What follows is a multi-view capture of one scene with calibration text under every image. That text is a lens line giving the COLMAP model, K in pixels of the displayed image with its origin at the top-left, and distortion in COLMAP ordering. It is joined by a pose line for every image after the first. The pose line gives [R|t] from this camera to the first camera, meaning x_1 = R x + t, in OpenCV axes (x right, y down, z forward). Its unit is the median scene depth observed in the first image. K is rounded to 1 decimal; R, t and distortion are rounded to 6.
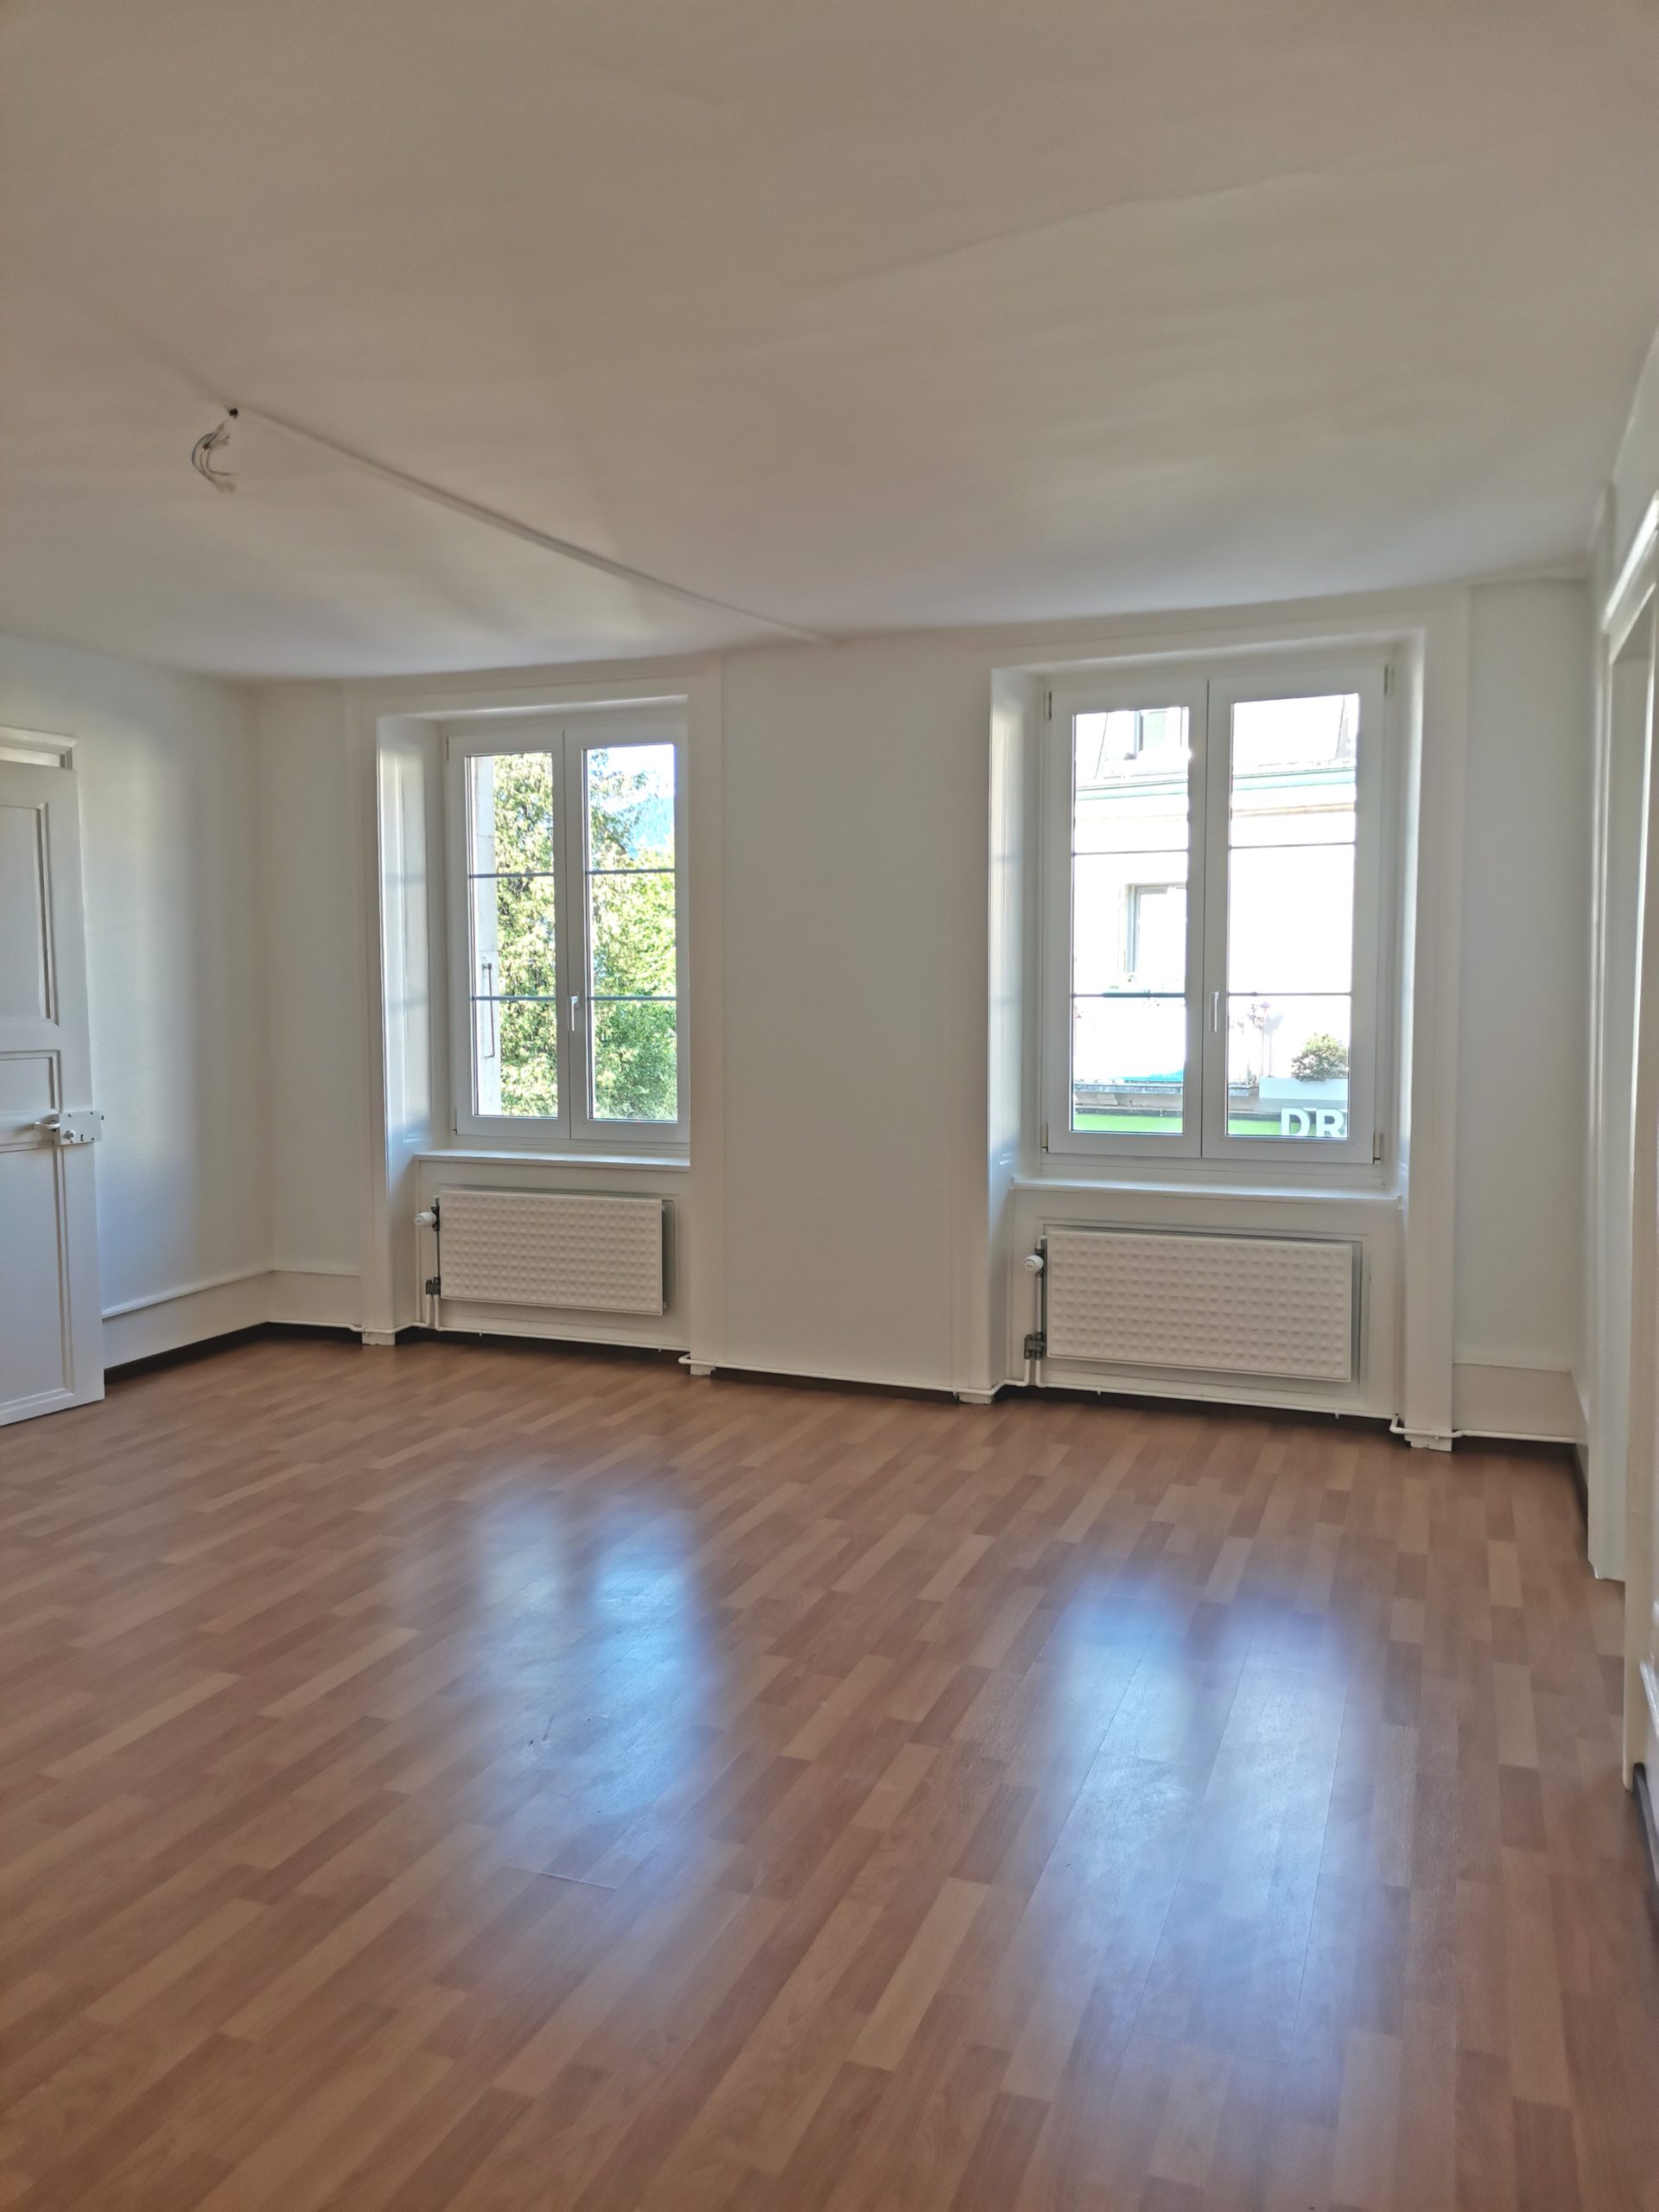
lens RADIAL K [[1651.2, 0, 829.5], [0, 1651.2, 1106.0], [0, 0, 1]] dist [0.067322, -0.000935]
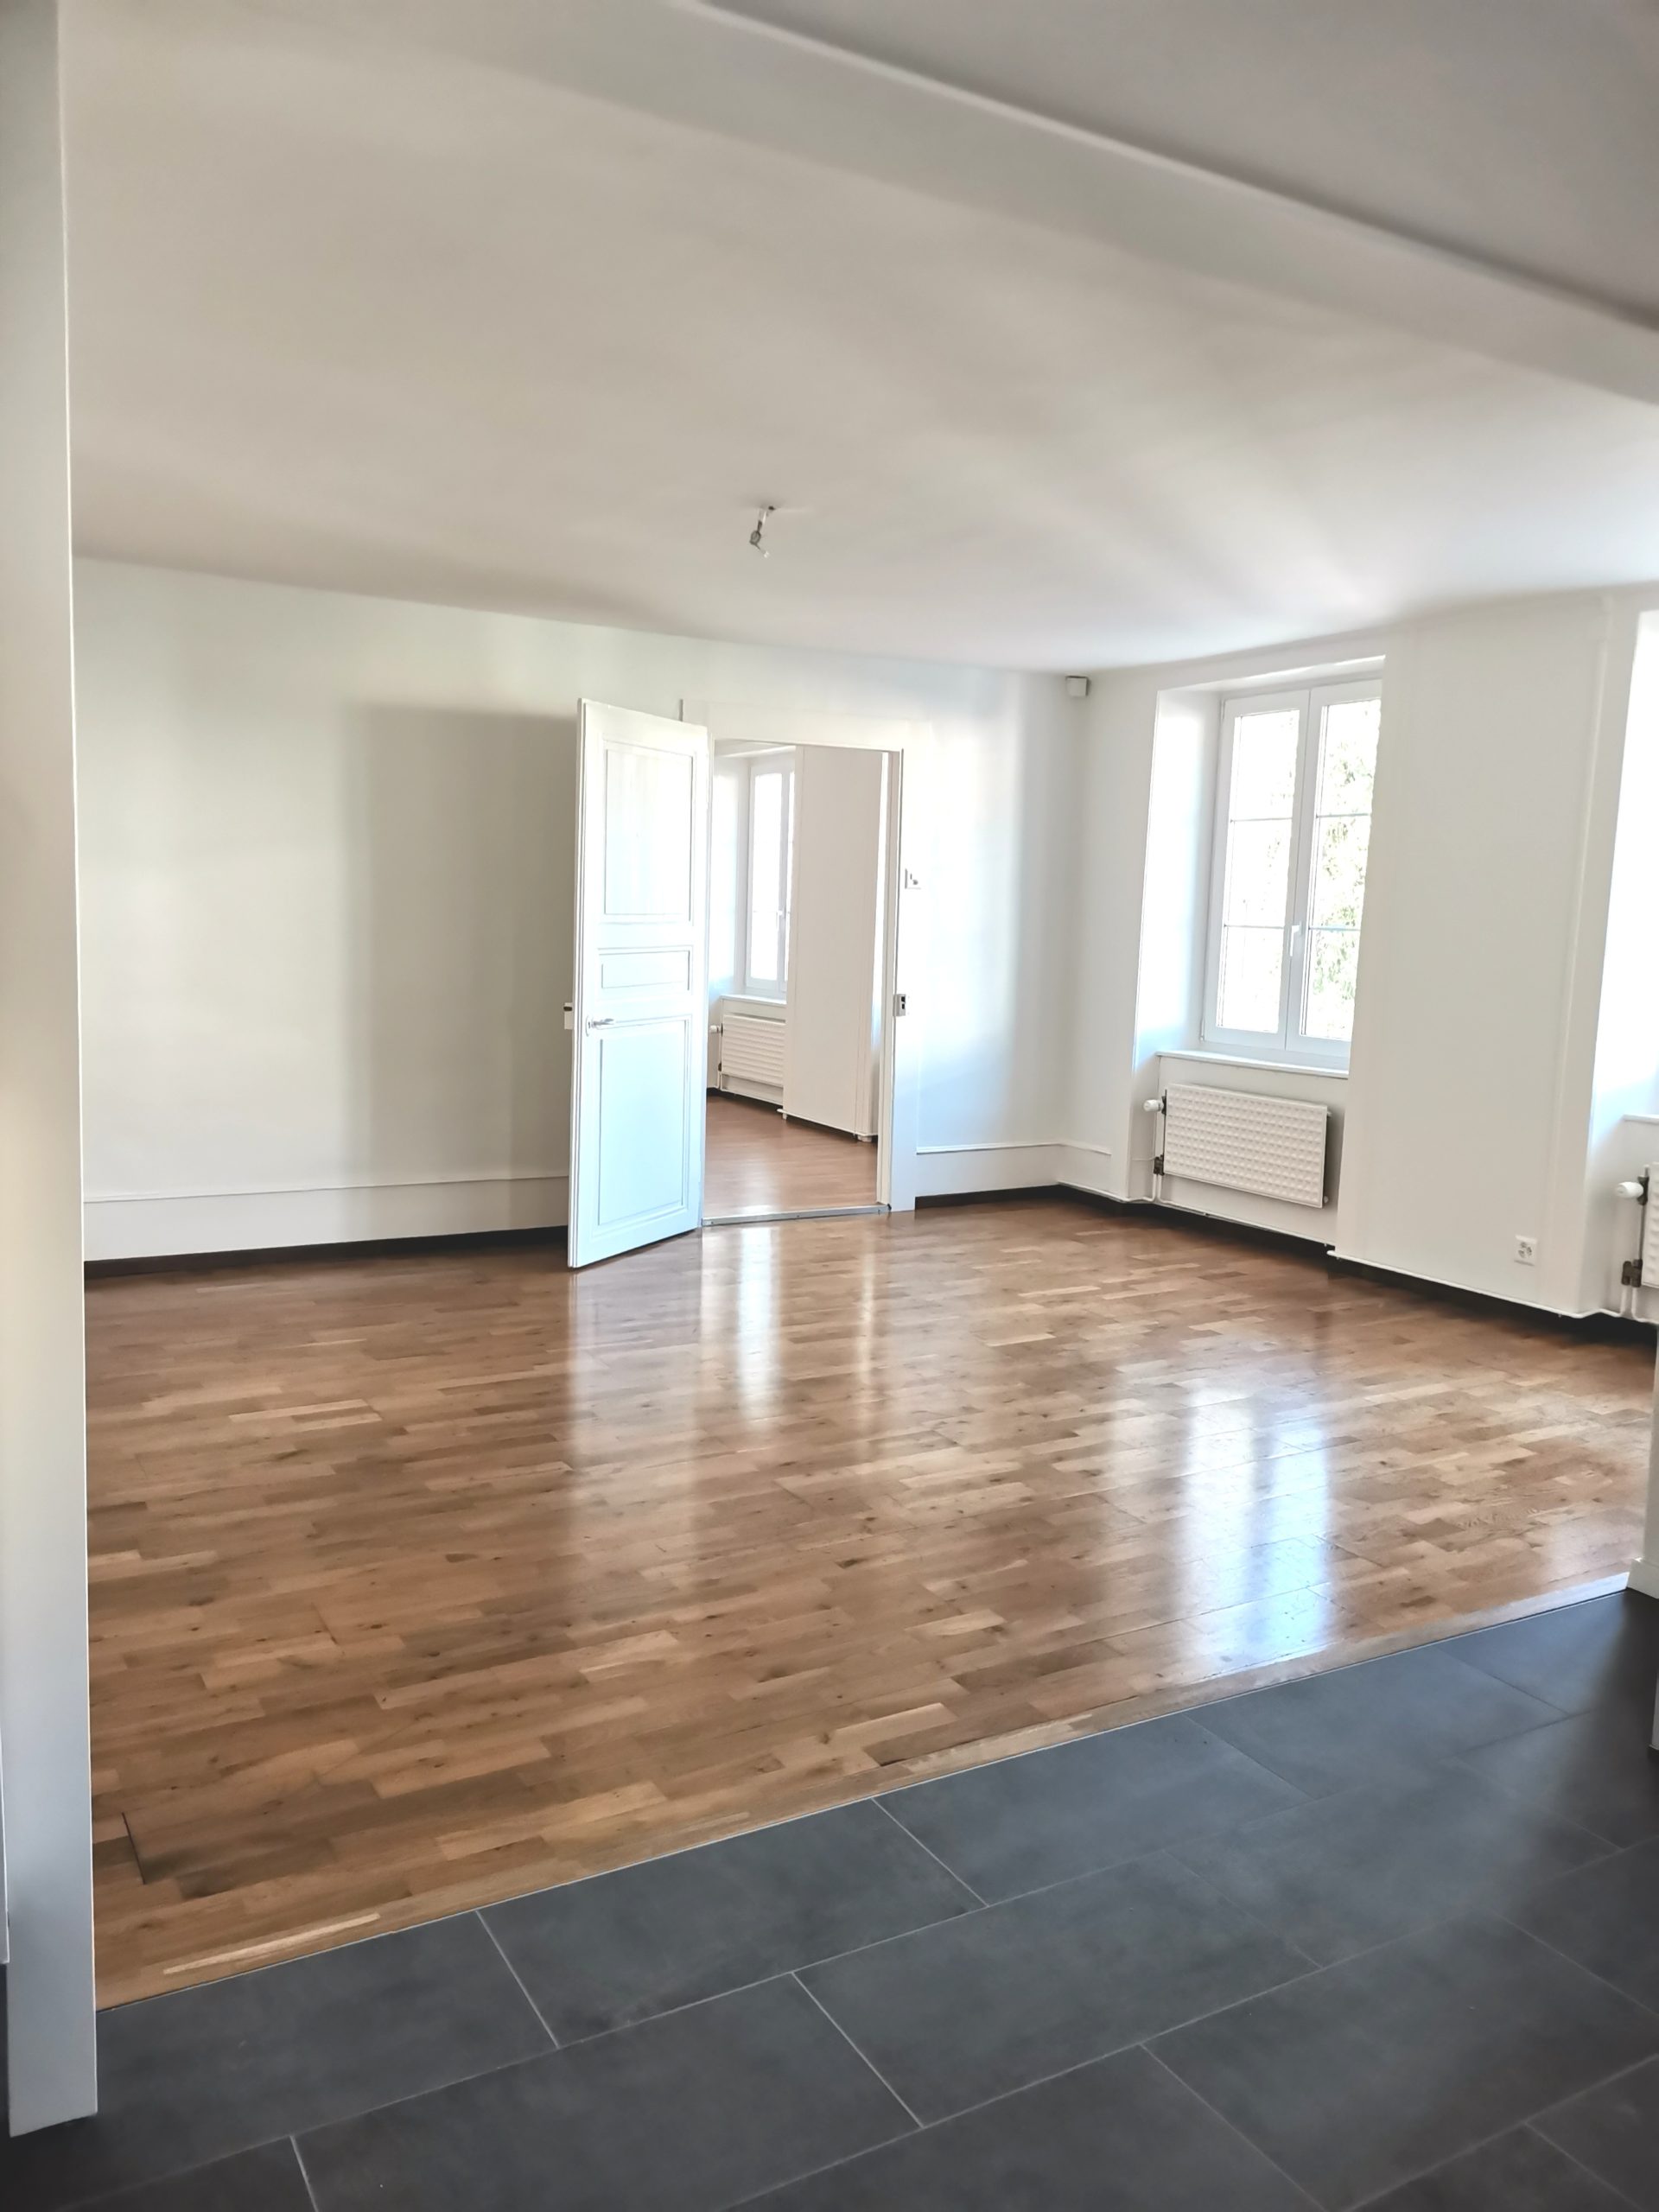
lens RADIAL K [[1651.2, 0, 829.5], [0, 1651.2, 1106.0], [0, 0, 1]] dist [0.067322, -0.000935]
pose [[0.813146, 0.088763, -0.575252, 0.219941], [-0.065550, 0.995981, 0.061025, 0.007126], [0.578357, -0.011914, 0.815697, -0.101835]]
